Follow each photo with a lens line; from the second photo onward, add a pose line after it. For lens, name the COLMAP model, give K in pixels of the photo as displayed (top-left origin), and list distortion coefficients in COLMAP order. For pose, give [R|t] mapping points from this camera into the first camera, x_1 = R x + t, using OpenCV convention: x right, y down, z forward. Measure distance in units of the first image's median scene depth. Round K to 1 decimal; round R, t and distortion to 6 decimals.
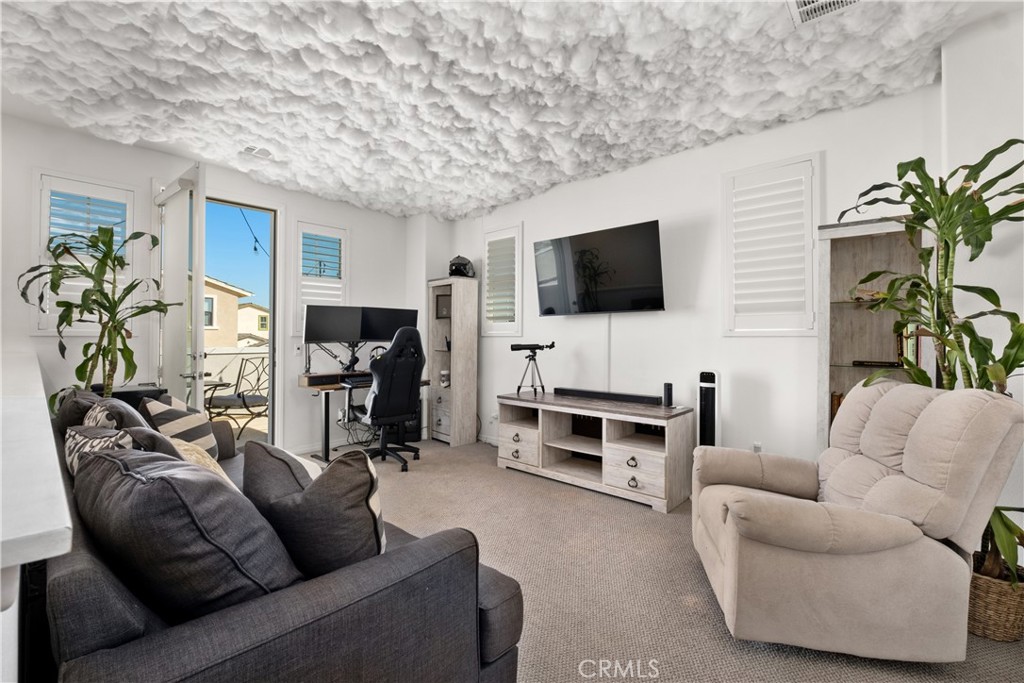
lens RADIAL K [[460.3, 0, 513.0], [0, 460.3, 328.9], [0, 0, 1]] dist [-0.000226, 0.000019]
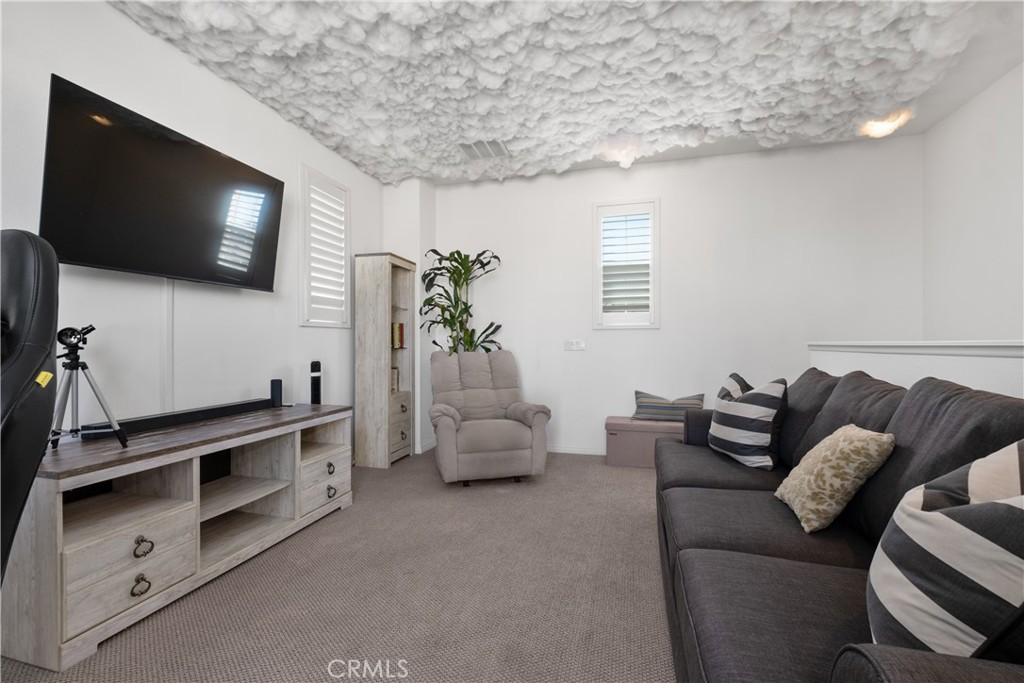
lens RADIAL K [[447.8, 0, 511.3], [0, 447.8, 344.6], [0, 0, 1]] dist [-0.008883, 0.000069]
pose [[-0.474097, -0.004405, 0.880462, -0.608045], [-0.014568, 0.999890, -0.002841, 0.052229], [-0.880352, -0.014173, -0.474109, 1.051173]]
